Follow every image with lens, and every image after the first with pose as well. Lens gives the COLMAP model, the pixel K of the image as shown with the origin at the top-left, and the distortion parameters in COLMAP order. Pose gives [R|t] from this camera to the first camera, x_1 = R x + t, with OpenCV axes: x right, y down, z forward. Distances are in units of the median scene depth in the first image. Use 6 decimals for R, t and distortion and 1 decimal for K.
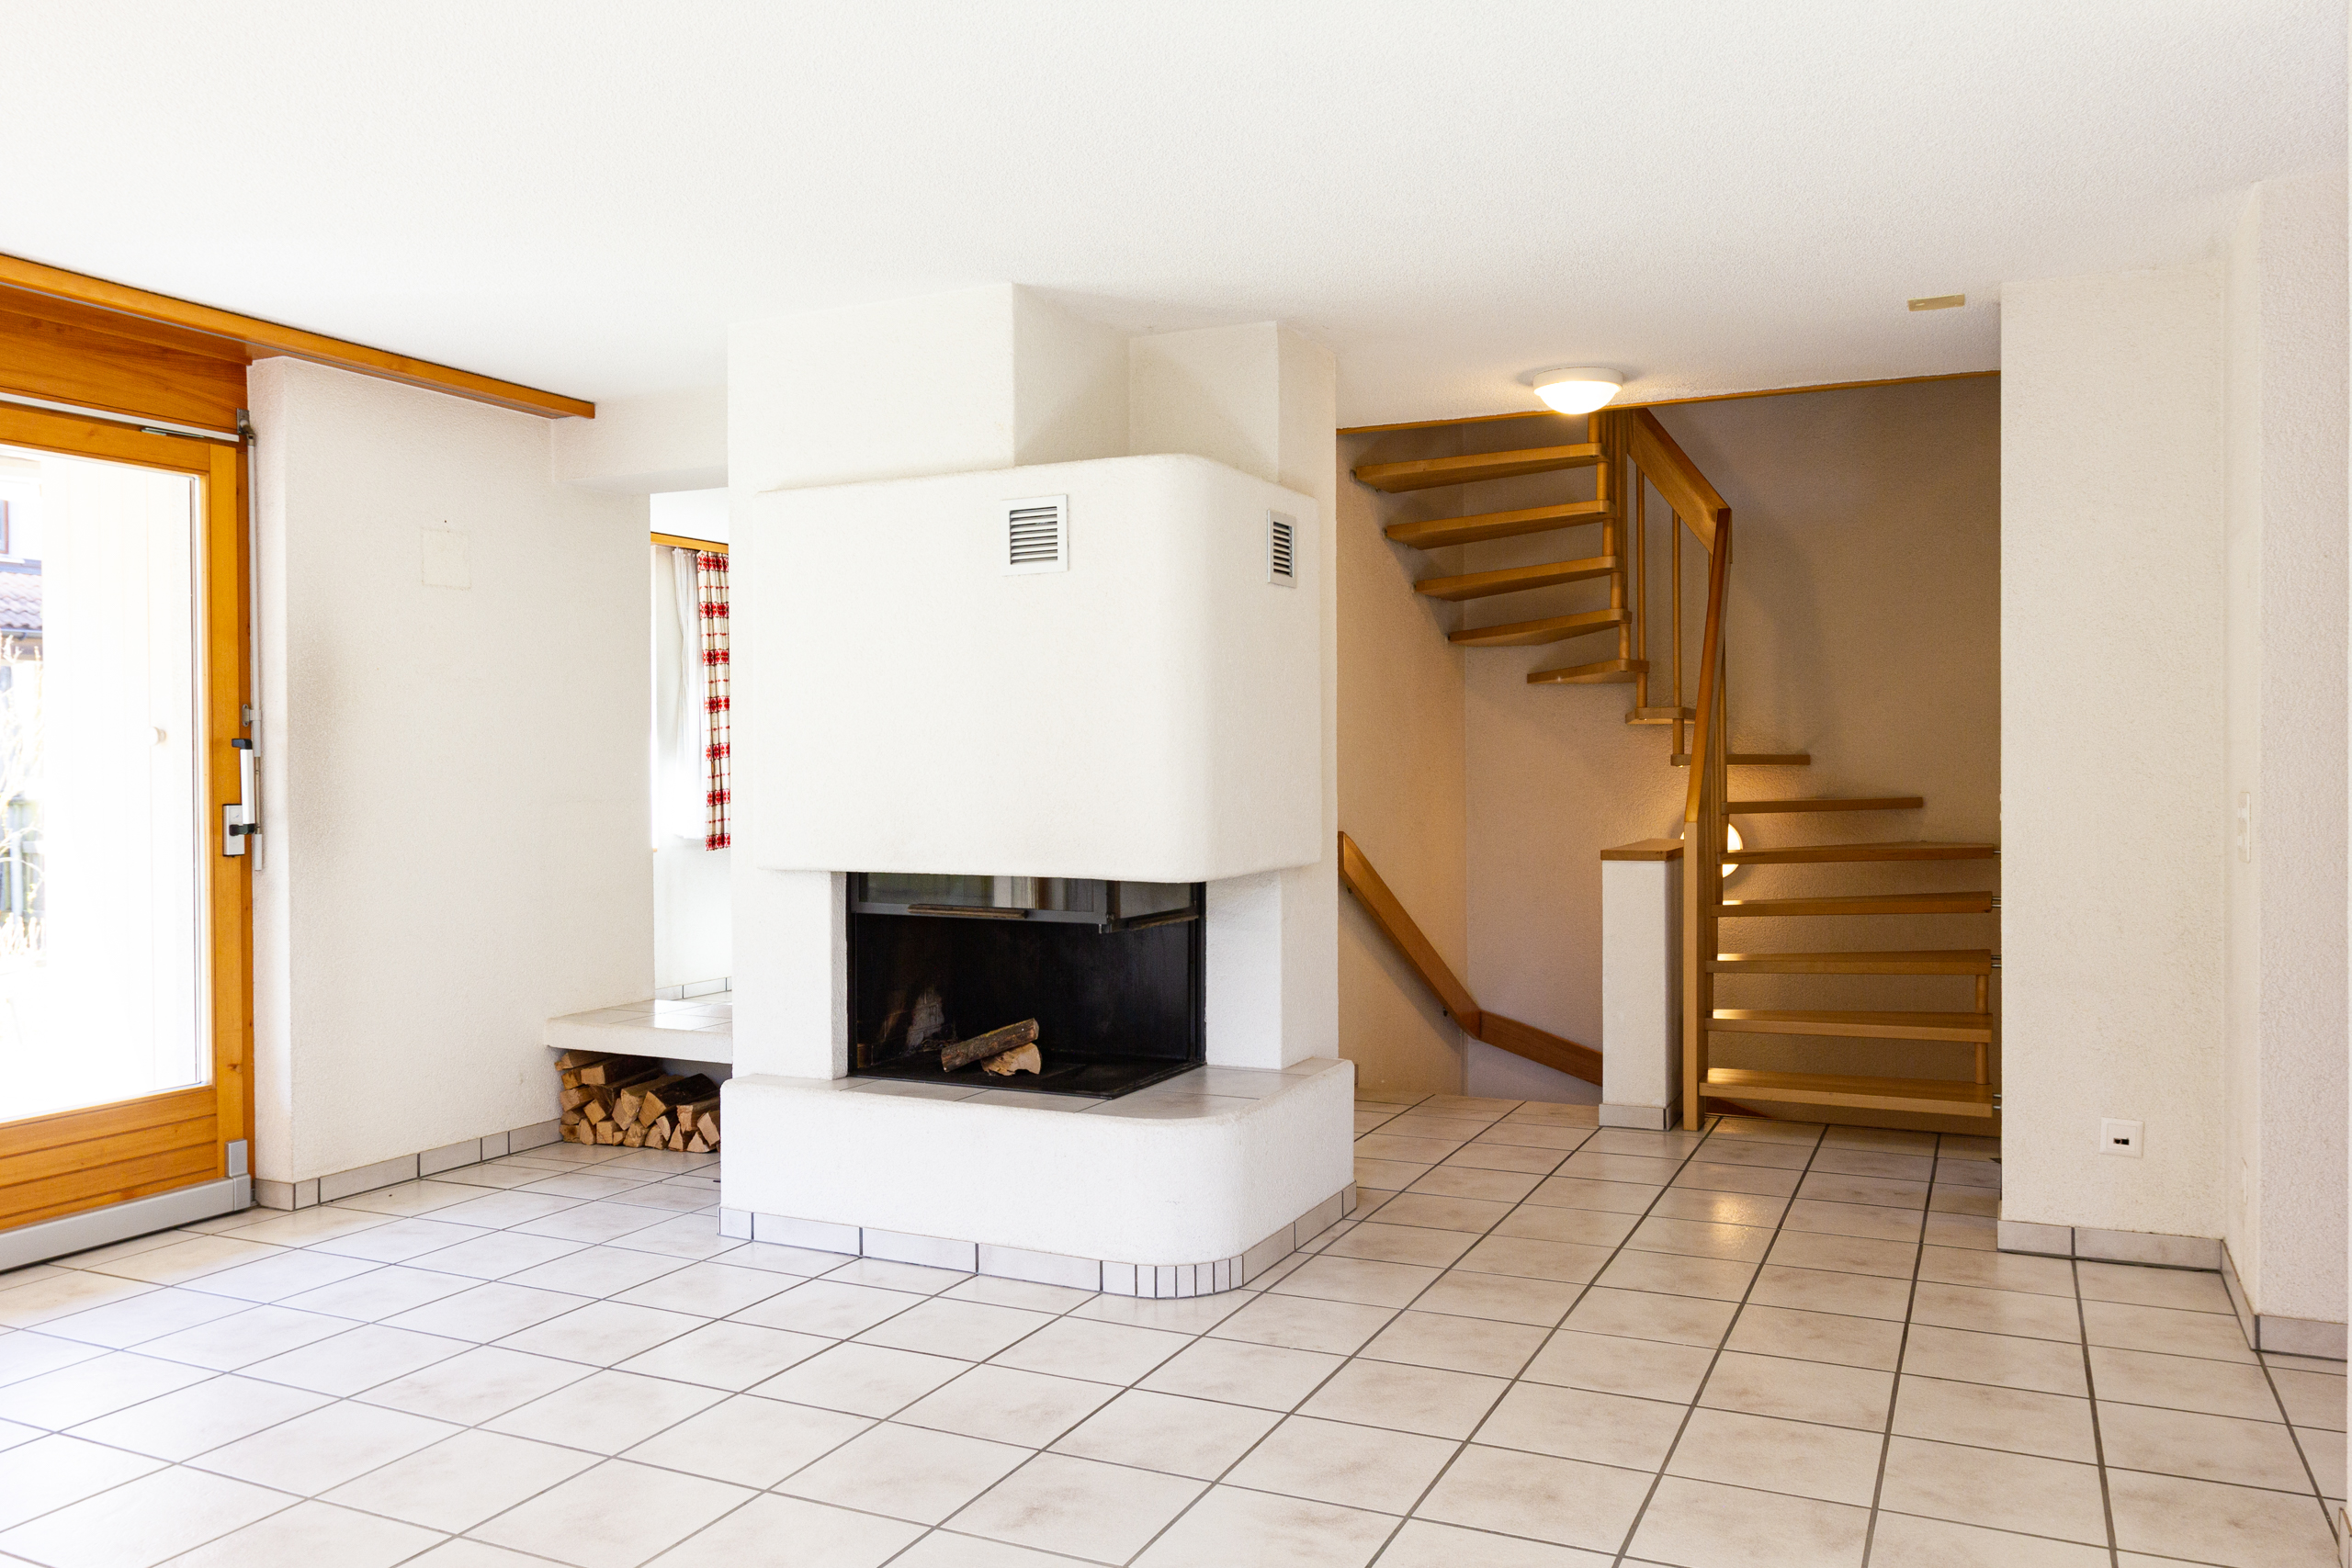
lens RADIAL K [[1707.2, 0, 1137.5], [0, 1707.2, 785.6], [0, 0, 1]] dist [-0.005093, 0.005623]
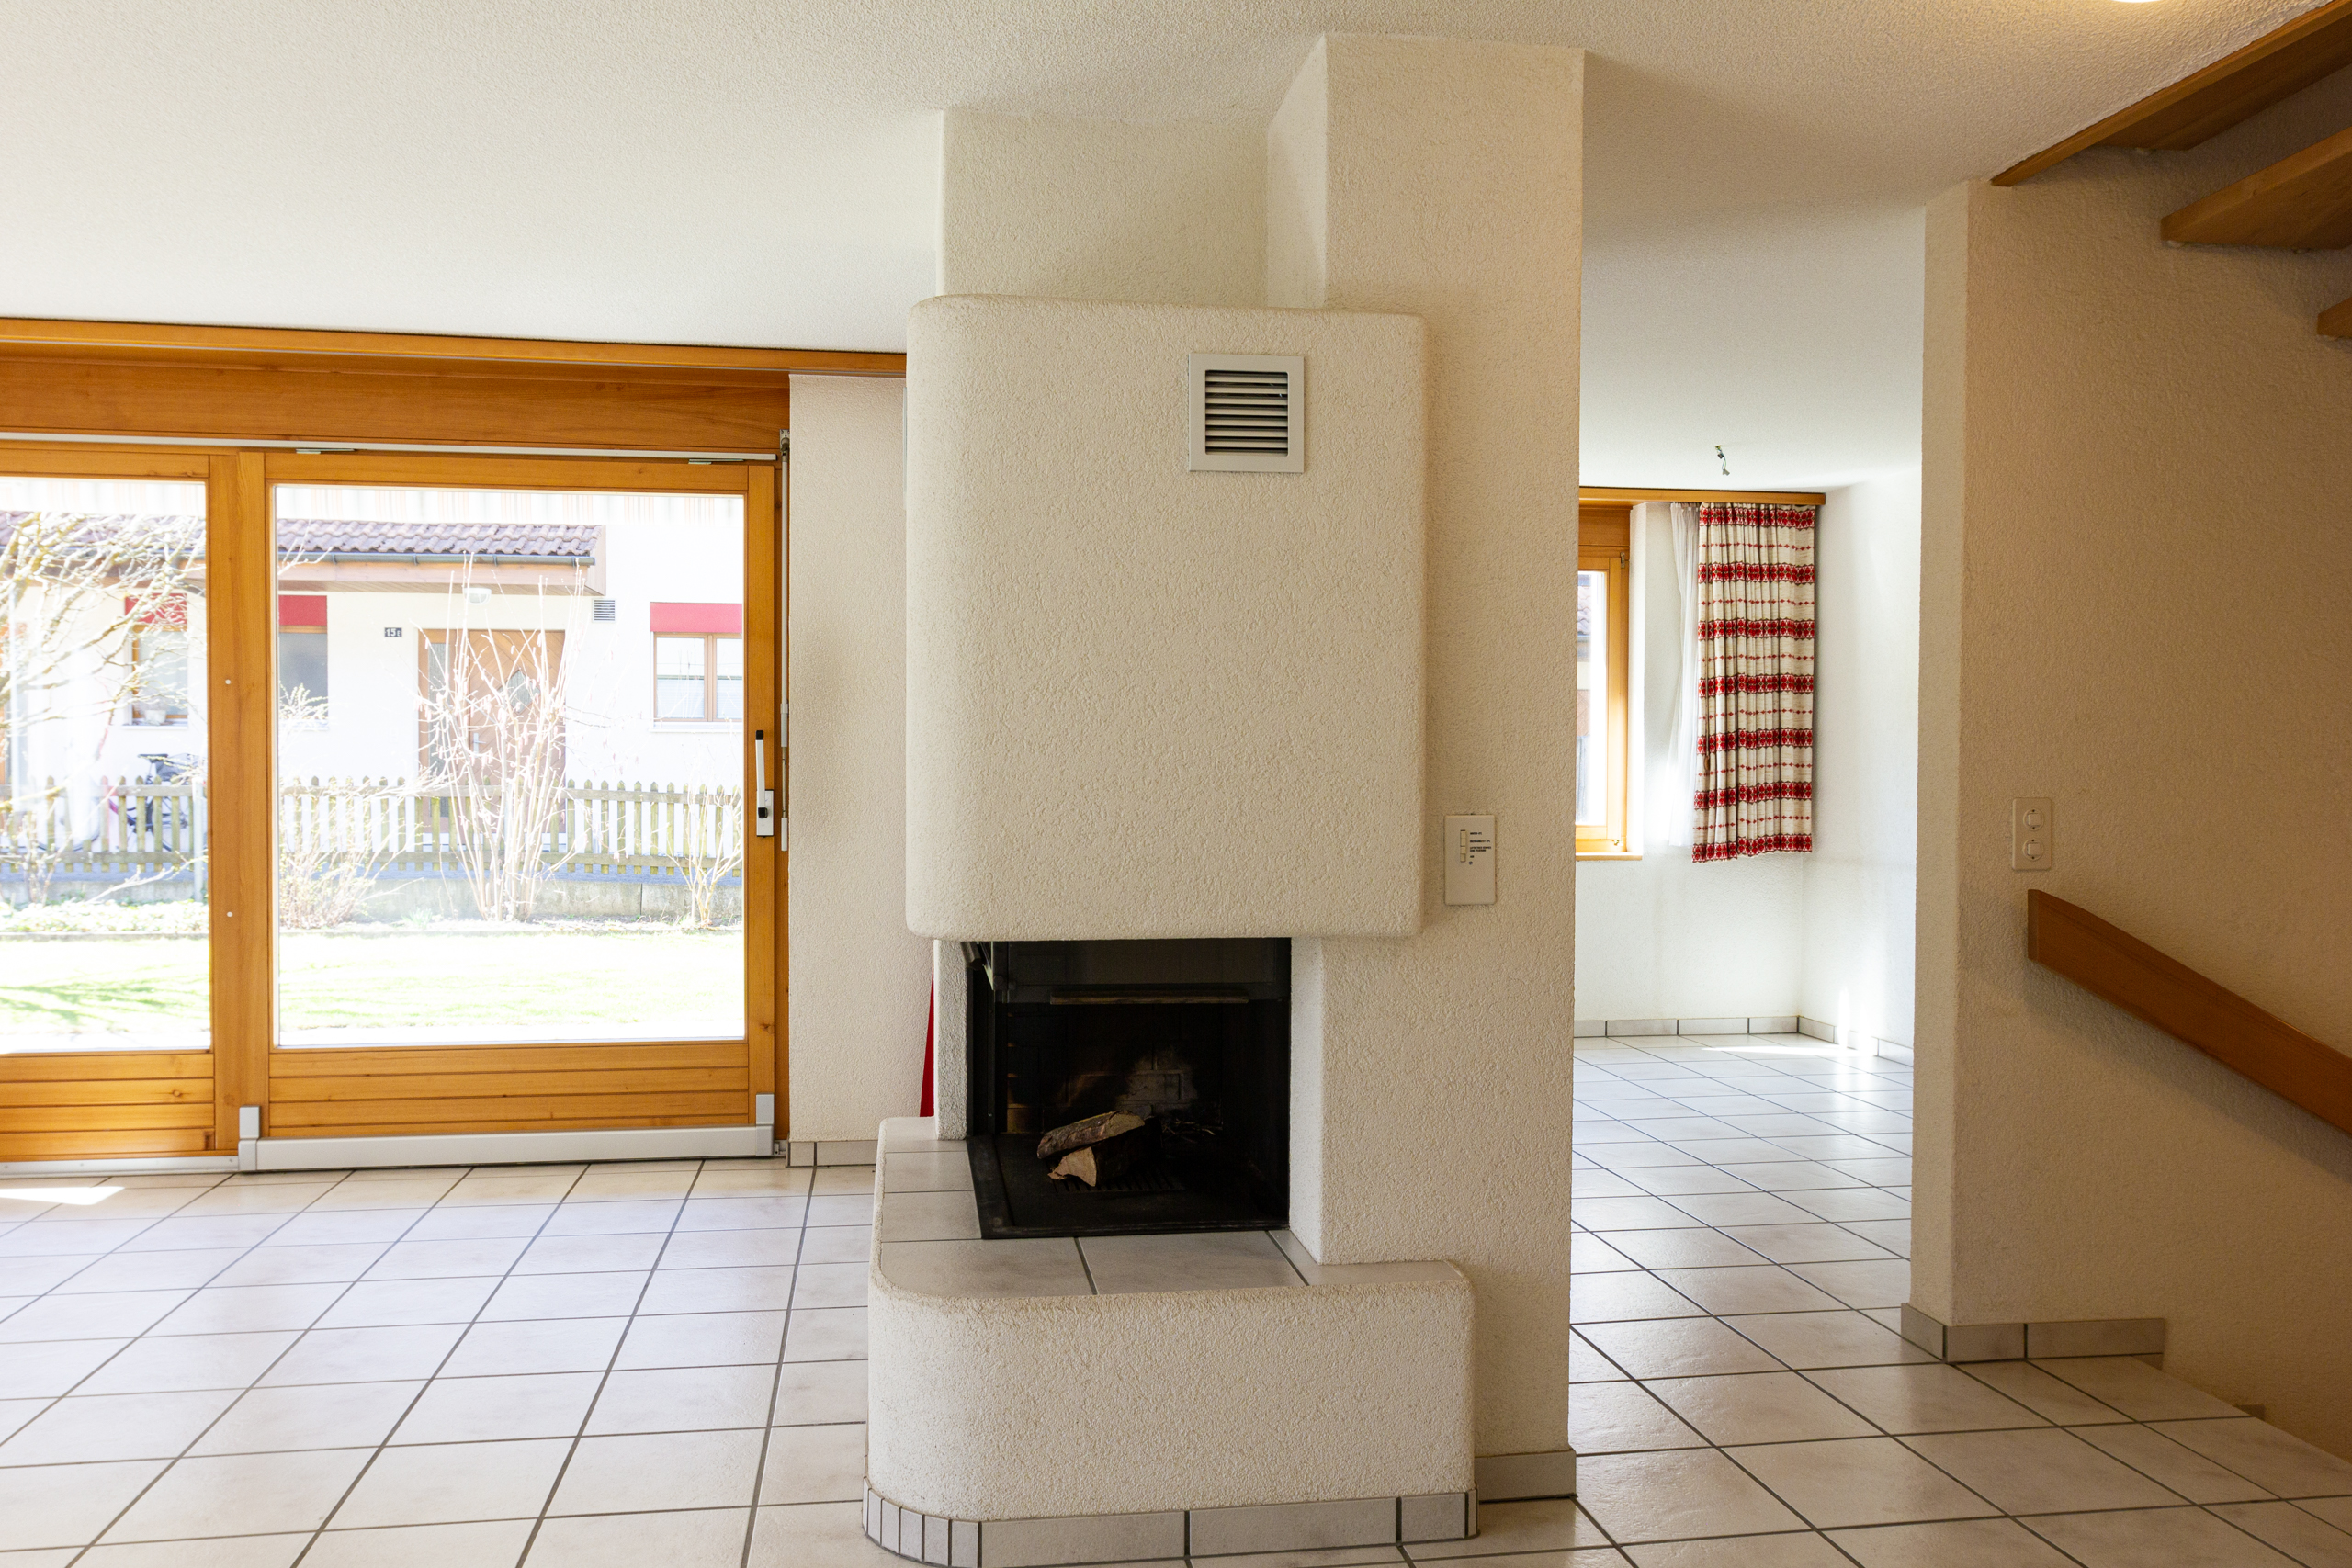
lens RADIAL K [[1707.2, 0, 1137.5], [0, 1707.2, 785.6], [0, 0, 1]] dist [-0.005093, 0.005623]
pose [[0.573644, 0.022189, -0.818804, 0.389003], [-0.018506, 0.999729, 0.014127, -0.008803], [0.818896, 0.007049, 0.573899, 0.426293]]
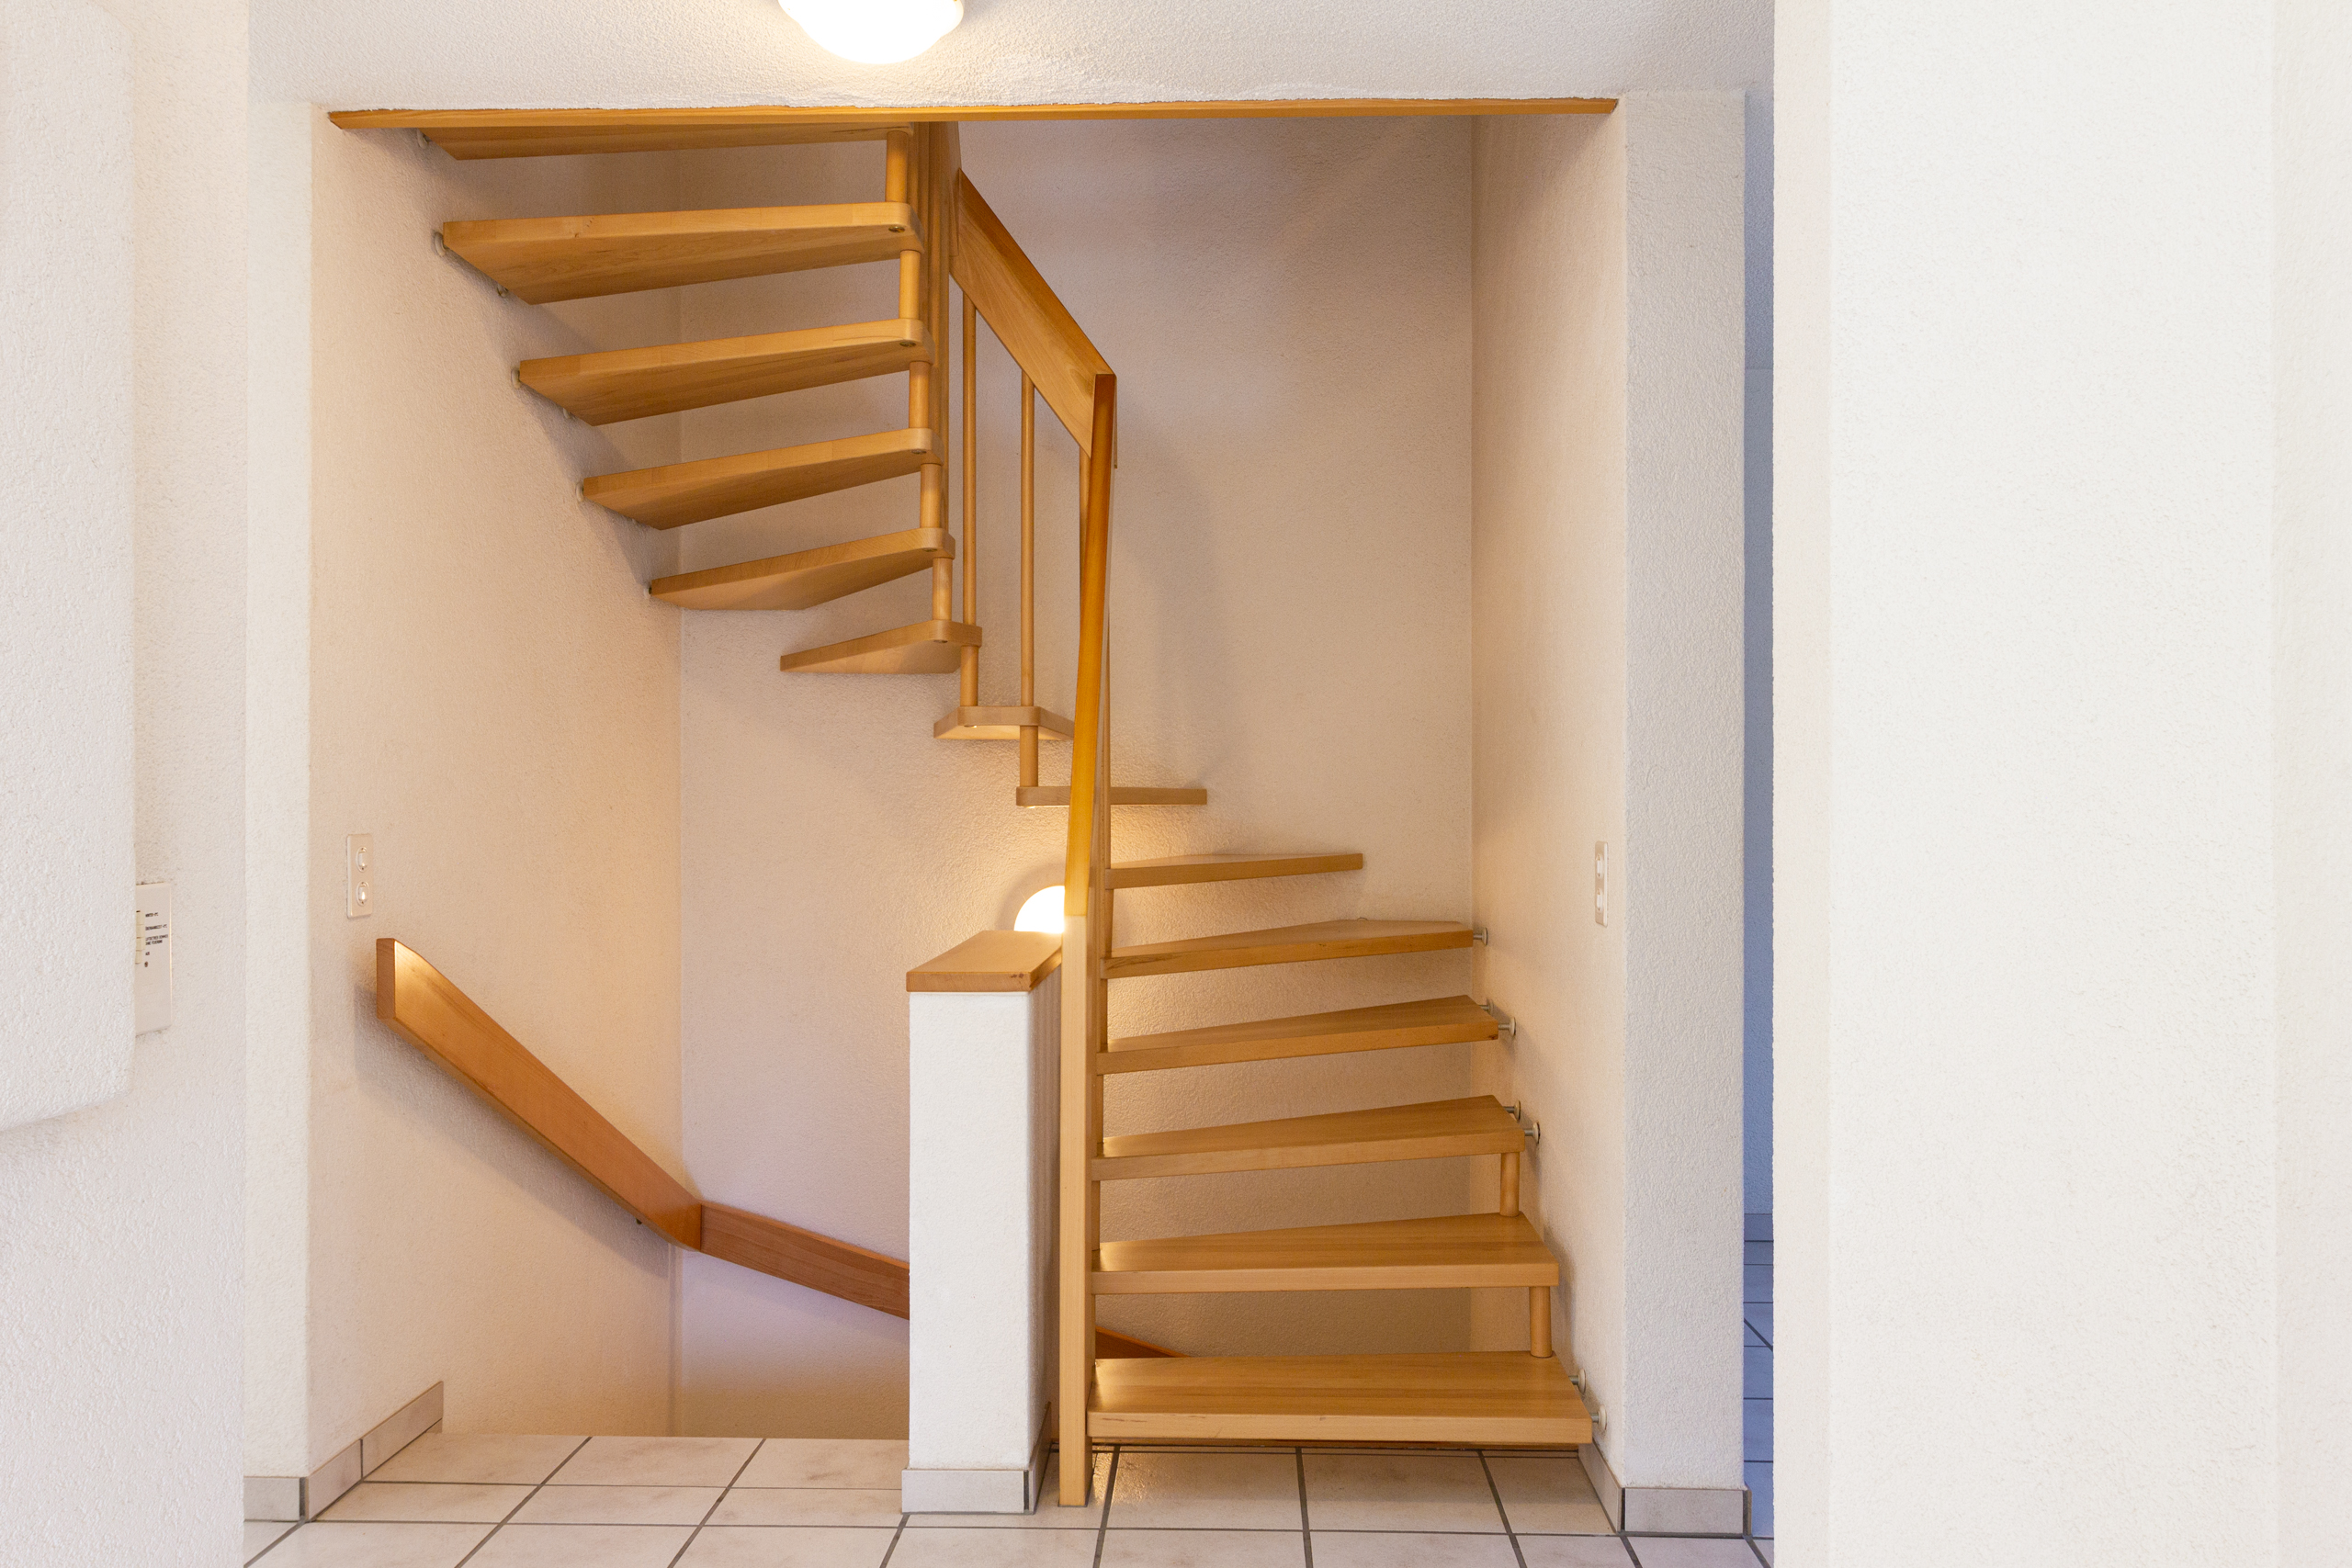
lens RADIAL K [[1707.2, 0, 1137.5], [0, 1707.2, 785.6], [0, 0, 1]] dist [-0.005093, 0.005623]
pose [[0.913721, 0.009460, 0.406233, 0.112050], [-0.001839, 0.999815, -0.019147, -0.007554], [-0.406339, 0.016748, 0.913569, 0.448104]]
